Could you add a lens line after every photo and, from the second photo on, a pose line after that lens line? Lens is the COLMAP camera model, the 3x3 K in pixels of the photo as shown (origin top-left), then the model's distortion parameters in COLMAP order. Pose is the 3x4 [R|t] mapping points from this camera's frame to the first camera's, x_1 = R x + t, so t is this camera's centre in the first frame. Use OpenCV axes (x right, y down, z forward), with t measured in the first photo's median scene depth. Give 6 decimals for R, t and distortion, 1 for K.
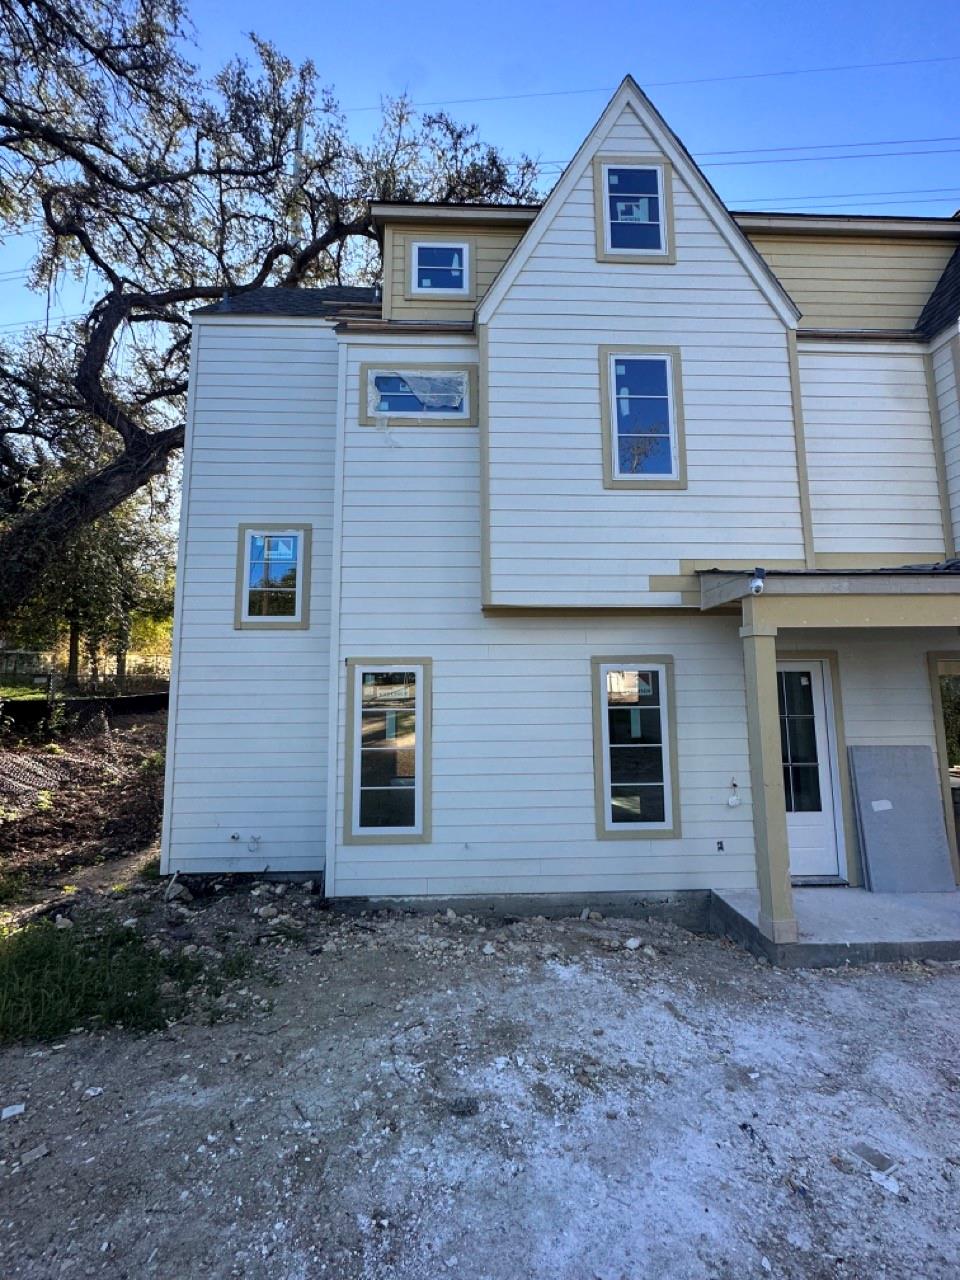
lens RADIAL K [[515.0, 0, 482.3], [0, 515.0, 638.2], [0, 0, 1]] dist [-0.002589, 0.000216]
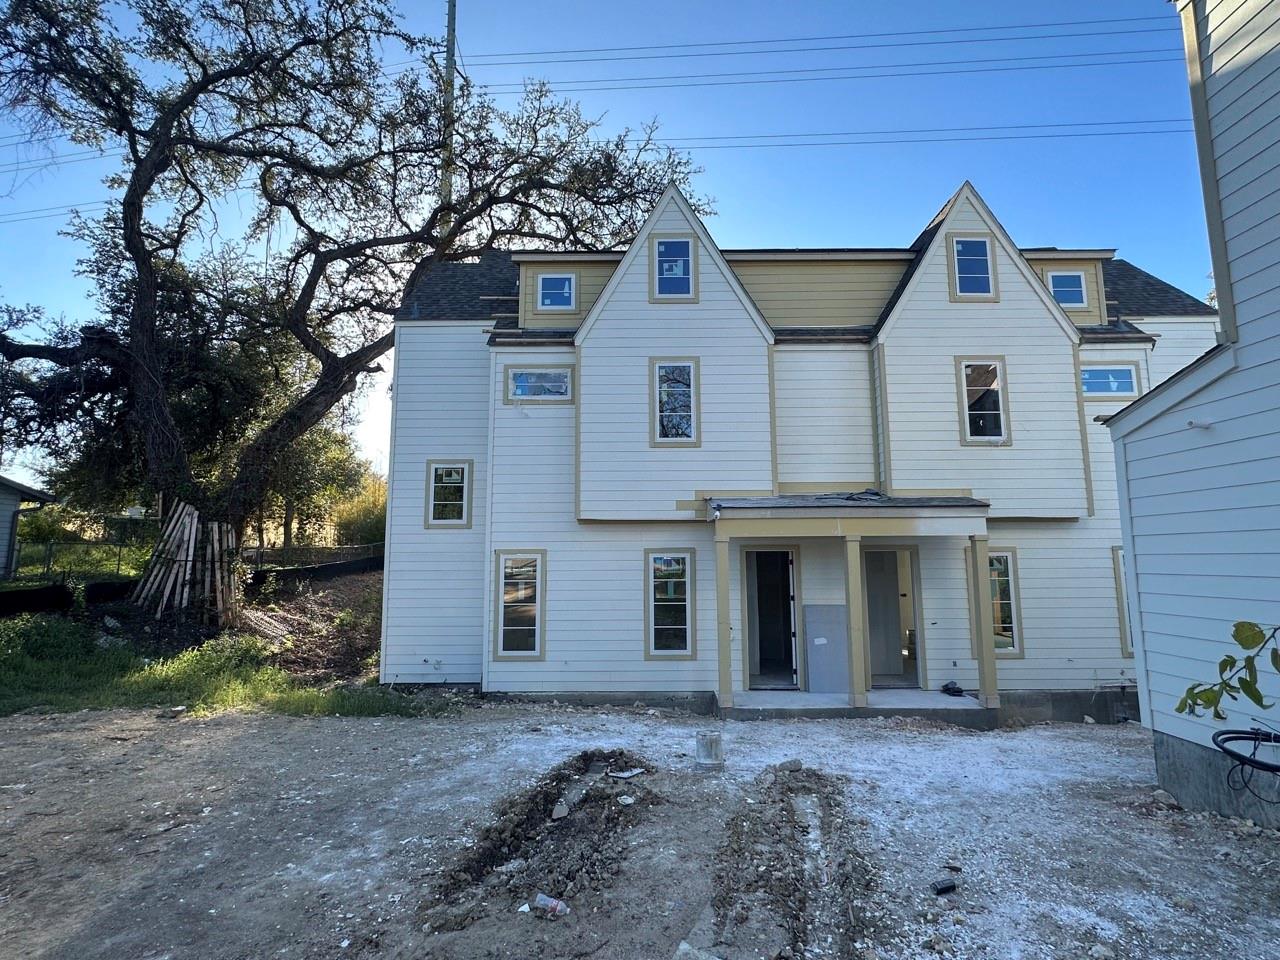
lens RADIAL K [[615.9, 0, 636.5], [0, 615.9, 482.6], [0, 0, 1]] dist [0.000936, -0.002789]
pose [[0.999261, -0.001837, -0.038381, 0.268307], [0.001390, 0.999931, -0.011662, -0.154245], [0.038400, 0.011600, 0.999195, -0.970015]]
